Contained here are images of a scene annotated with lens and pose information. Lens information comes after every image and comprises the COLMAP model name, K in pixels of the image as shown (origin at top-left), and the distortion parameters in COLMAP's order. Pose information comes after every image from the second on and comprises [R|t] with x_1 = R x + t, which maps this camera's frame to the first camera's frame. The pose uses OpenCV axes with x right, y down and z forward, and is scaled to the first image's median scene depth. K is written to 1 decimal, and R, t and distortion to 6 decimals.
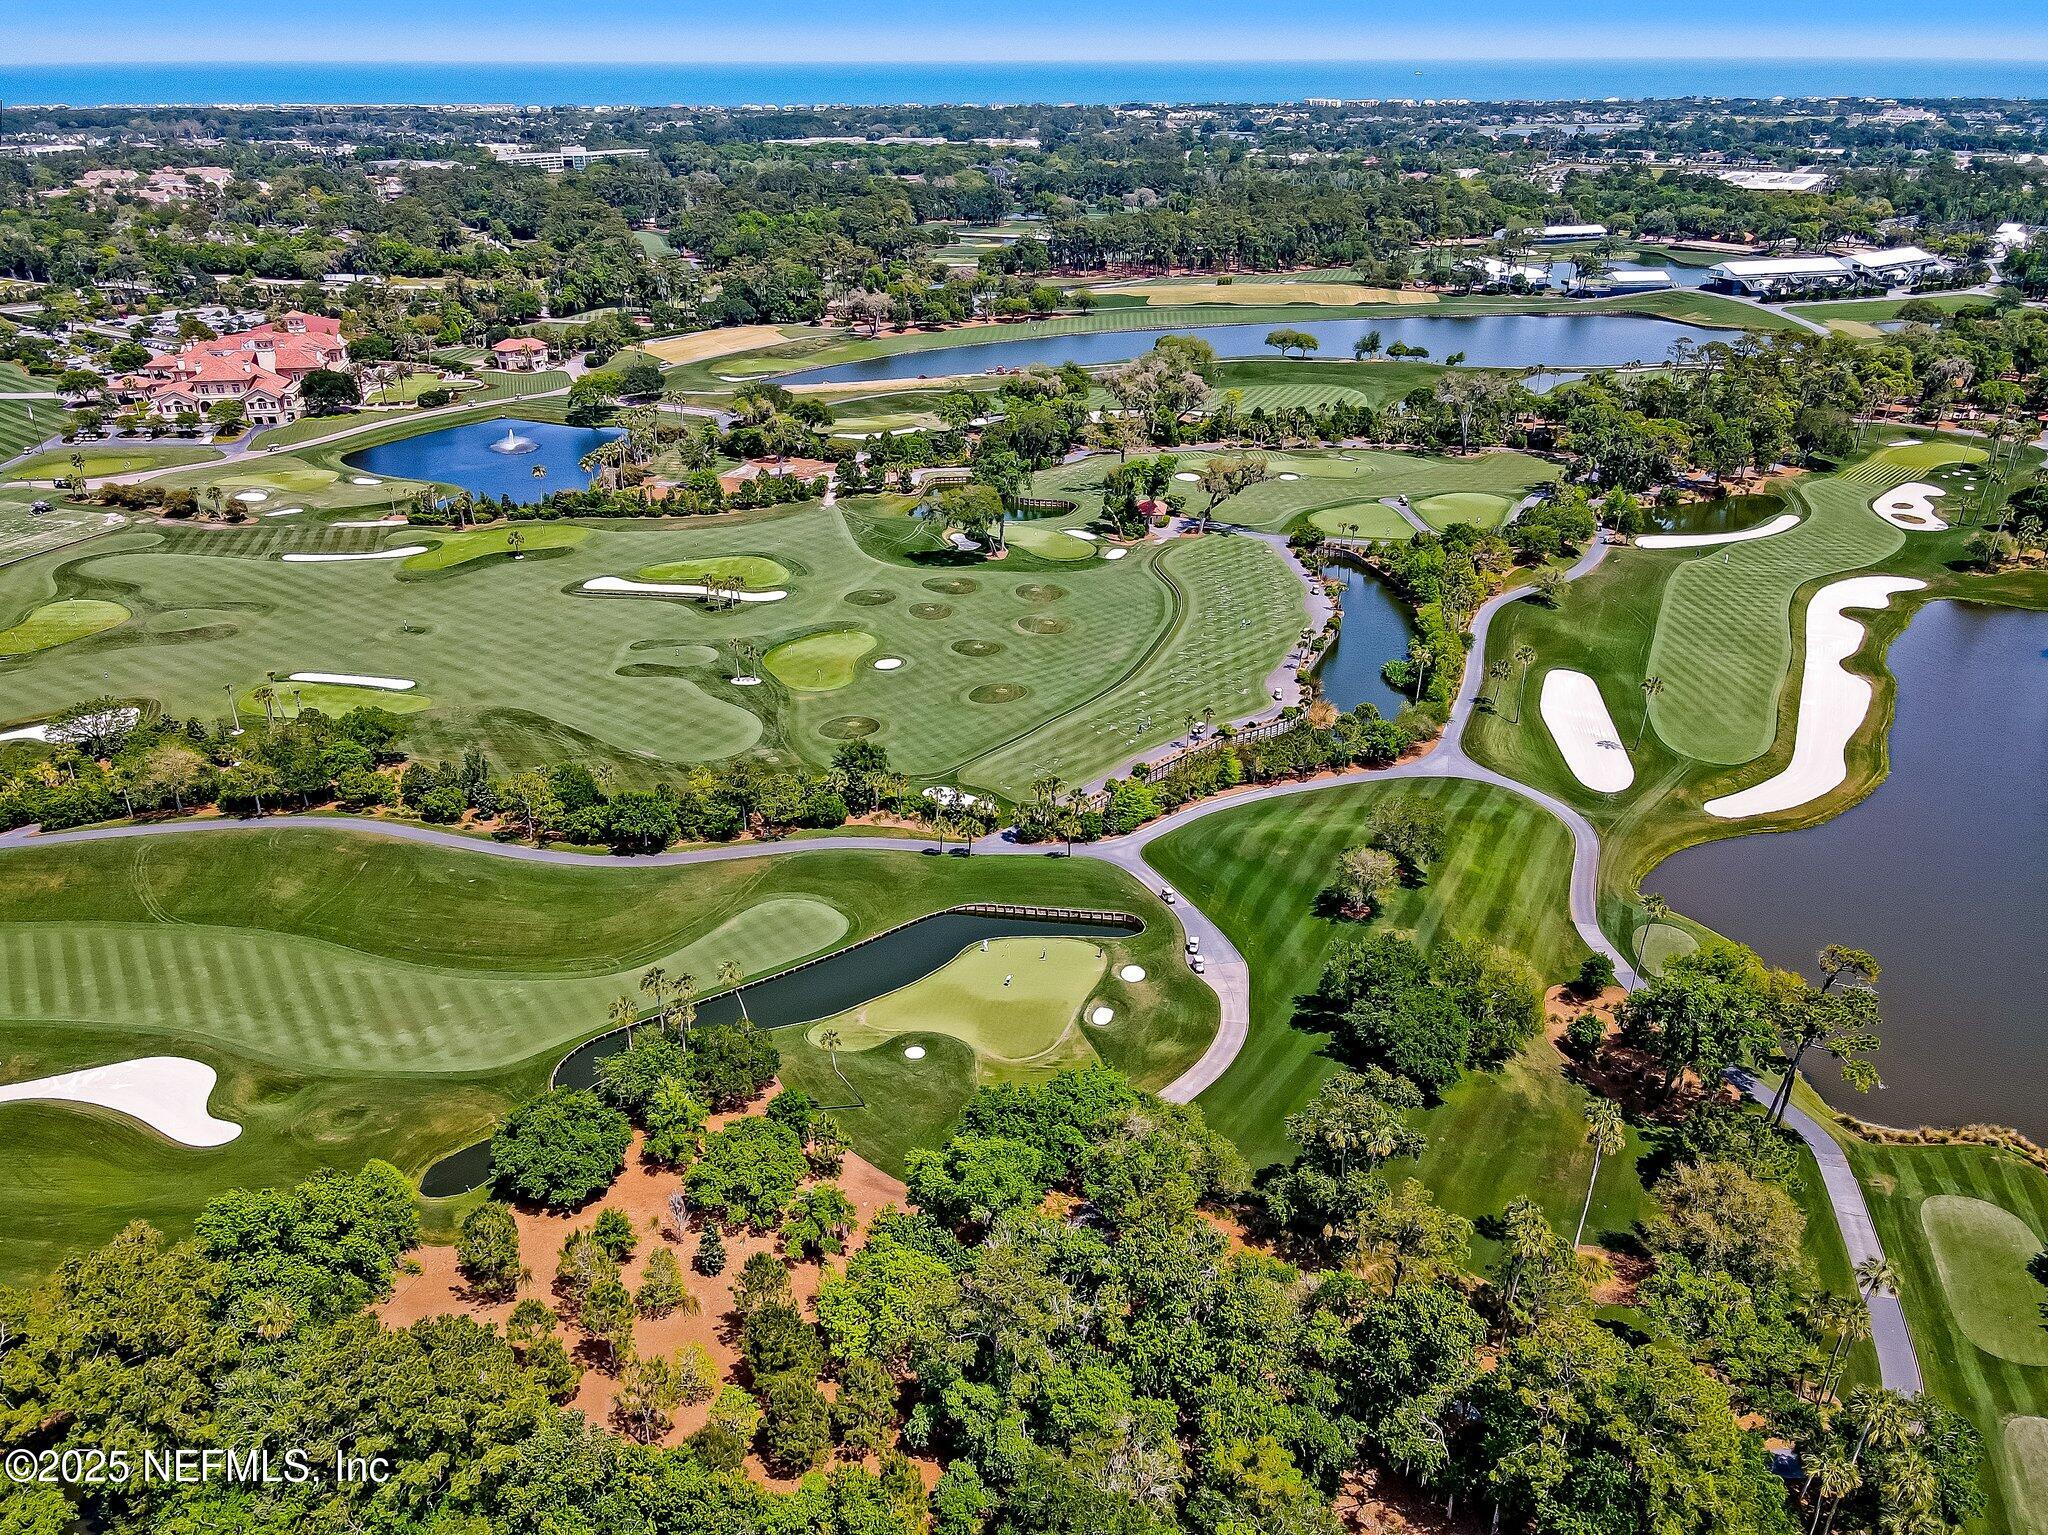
lens RADIAL K [[1417.0, 0, 986.6], [0, 1417.0, 760.1], [0, 0, 1]] dist [0.023653, 0.001716]
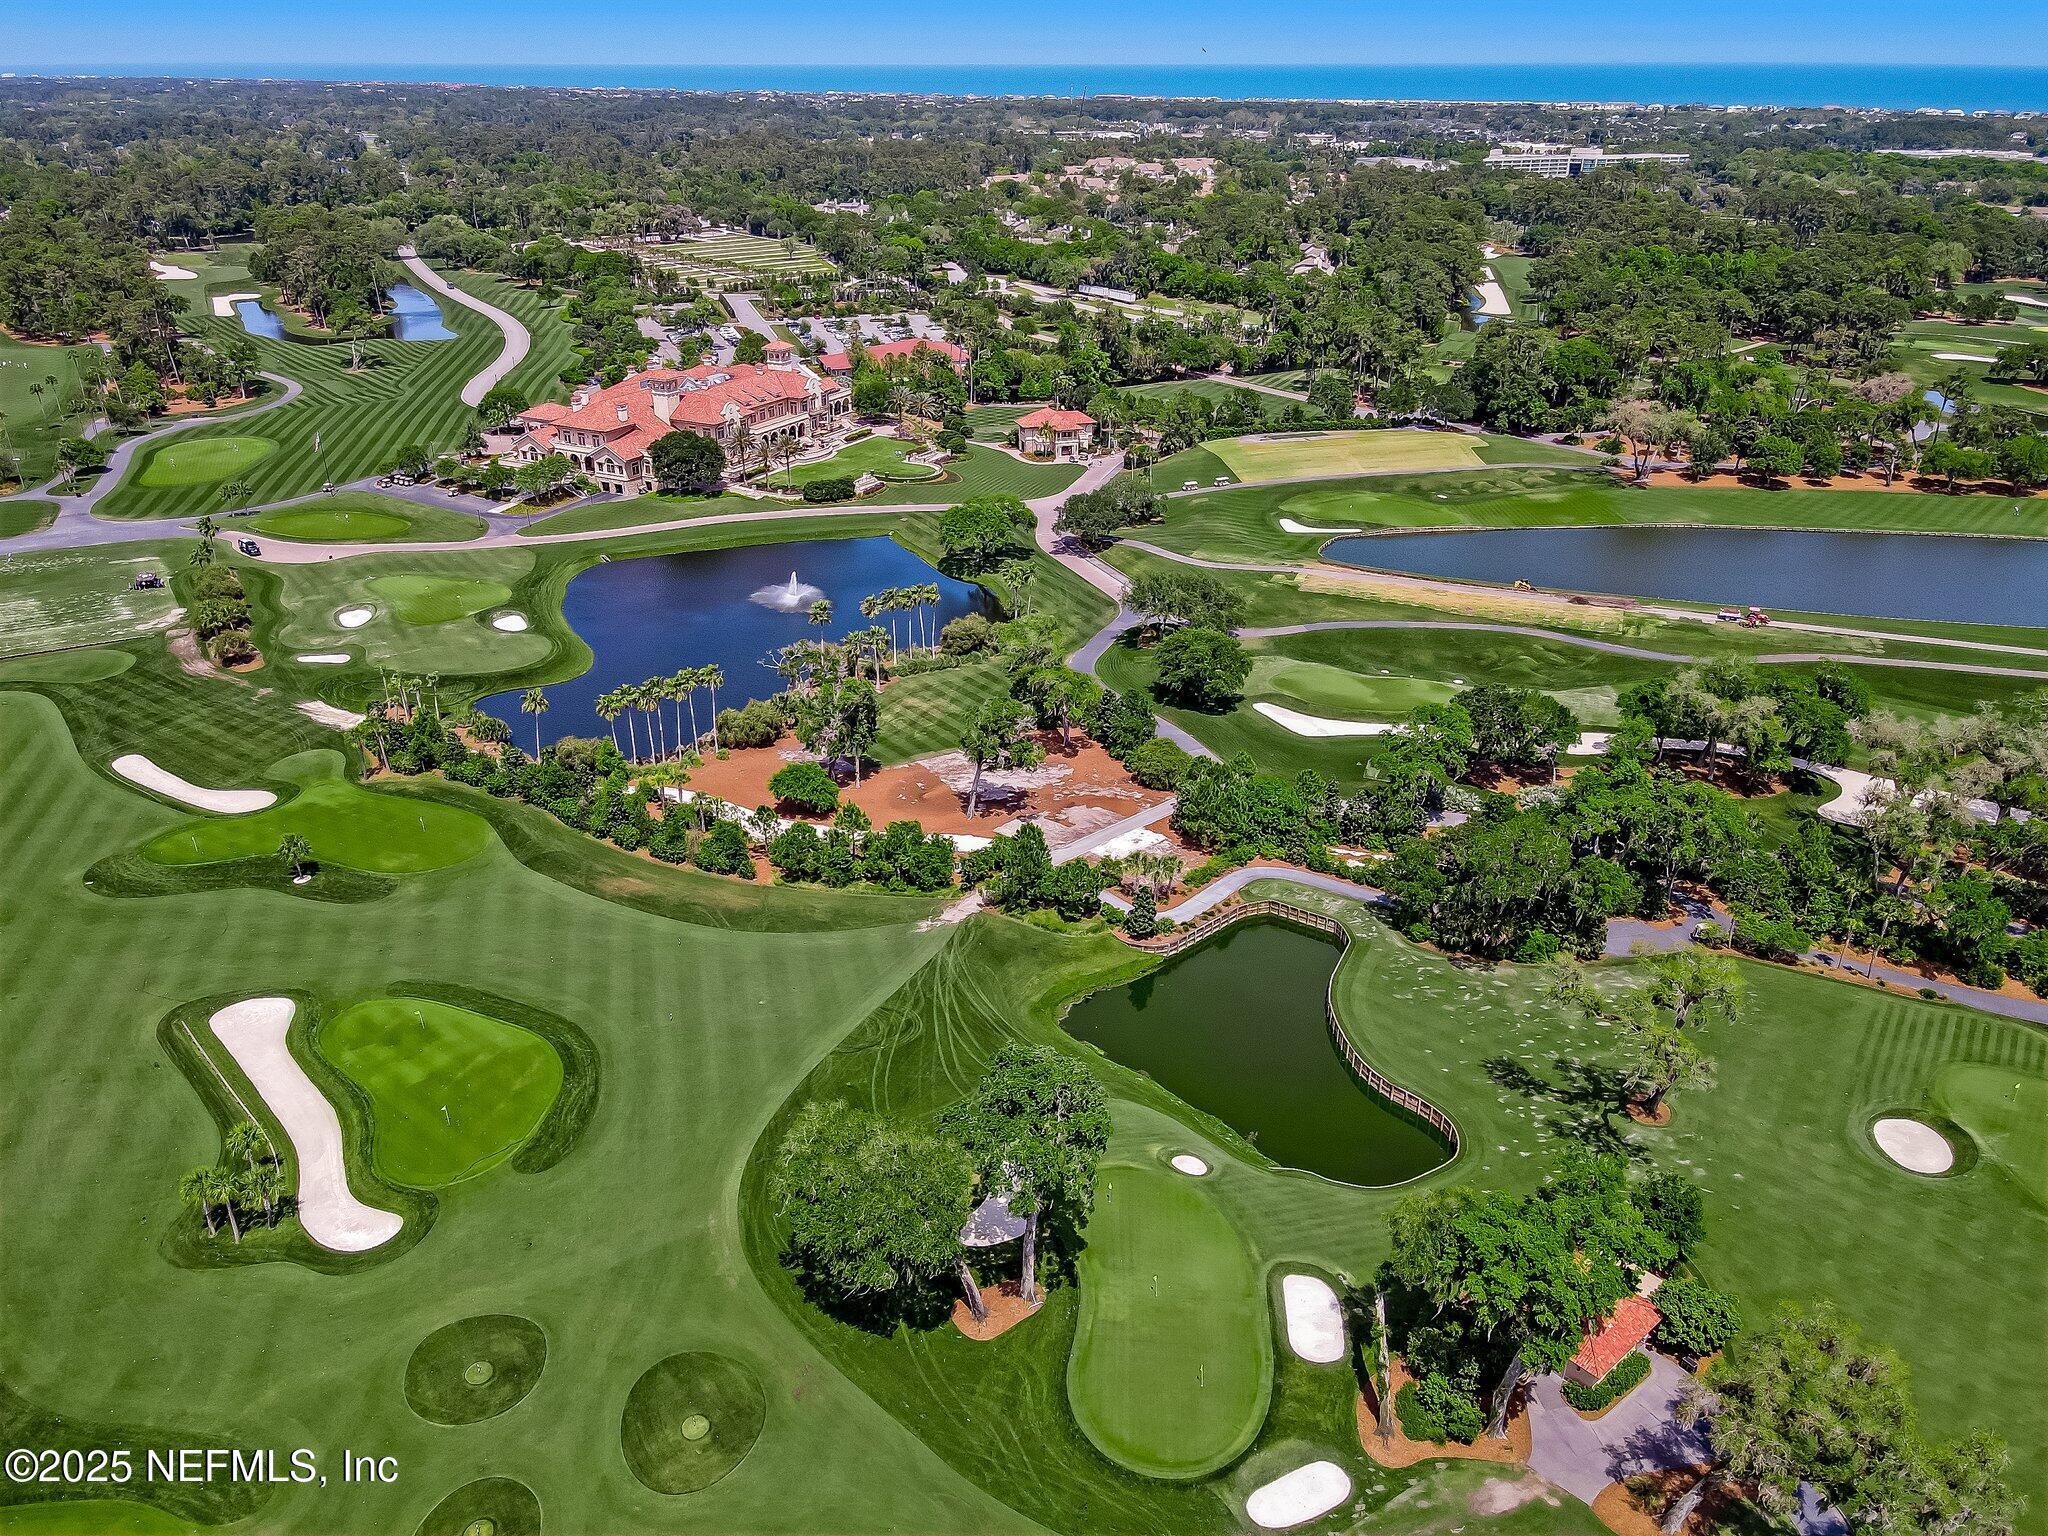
lens RADIAL K [[1471.1, 0, 1024.0], [0, 1471.1, 768.0], [0, 0, 1]] dist [-0.022239, 0.046571]
pose [[0.771477, 0.278434, -0.572100, 0.109797], [-0.282154, 0.955631, 0.084609, -0.185364], [0.570274, 0.096147, 0.815808, 0.427673]]
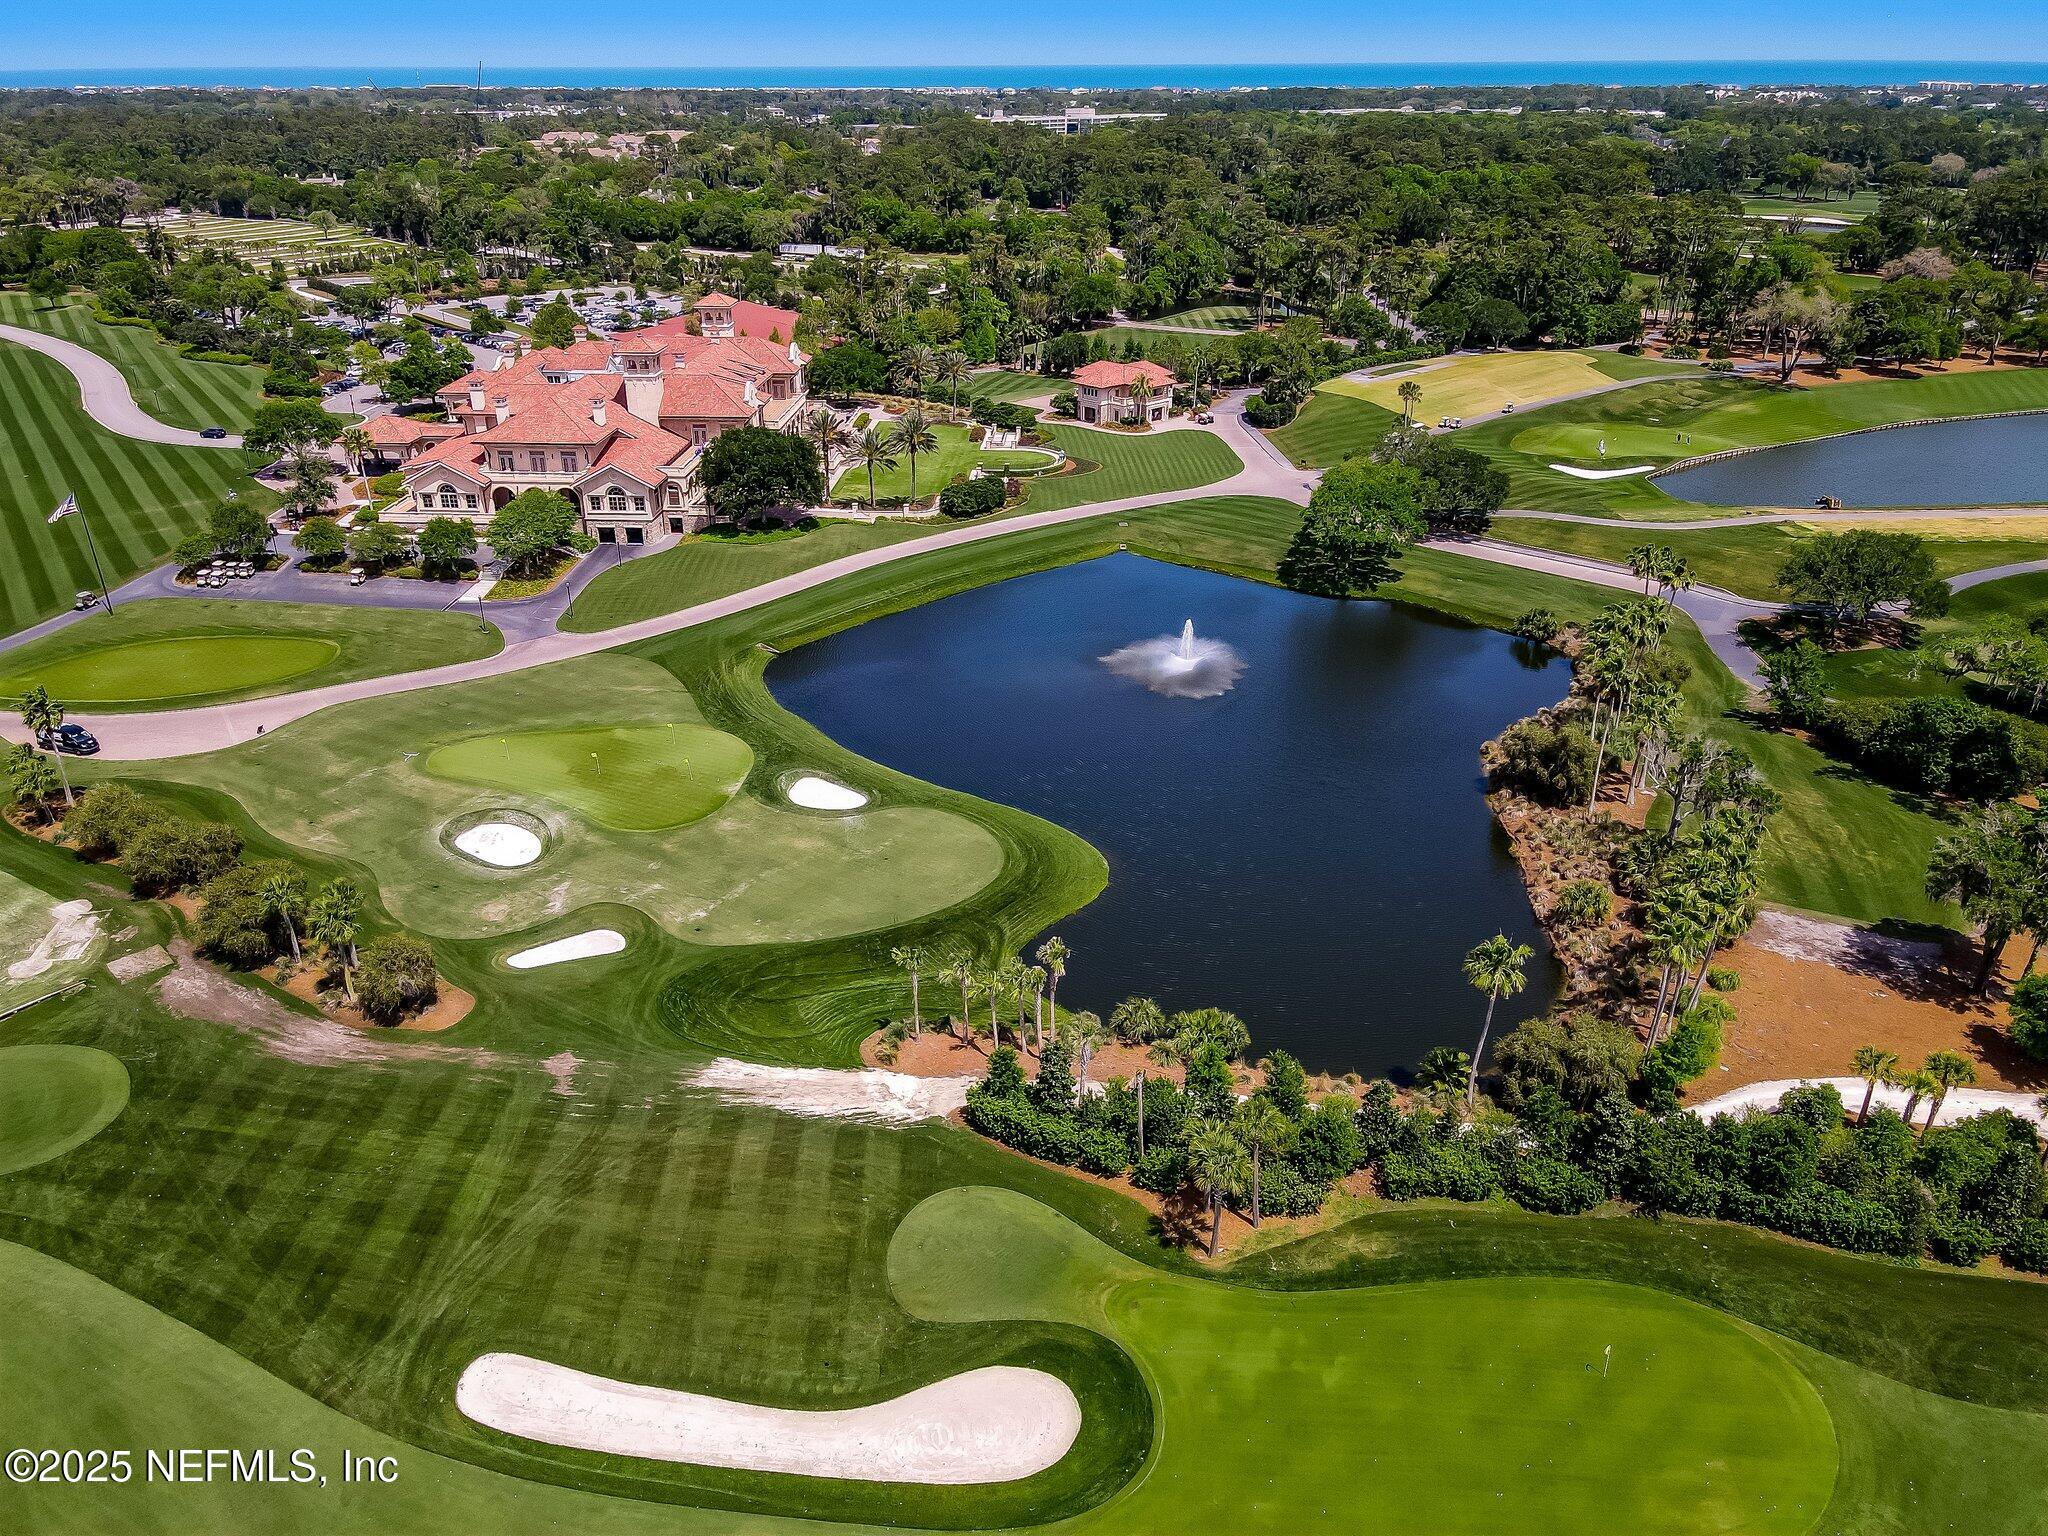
lens RADIAL K [[1471.1, 0, 1024.0], [0, 1471.1, 768.0], [0, 0, 1]] dist [-0.022239, 0.046571]
pose [[0.966341, 0.111330, -0.231927, -0.223773], [-0.112772, 0.993596, 0.007077, -0.152029], [0.231230, 0.019316, 0.972707, 0.485751]]
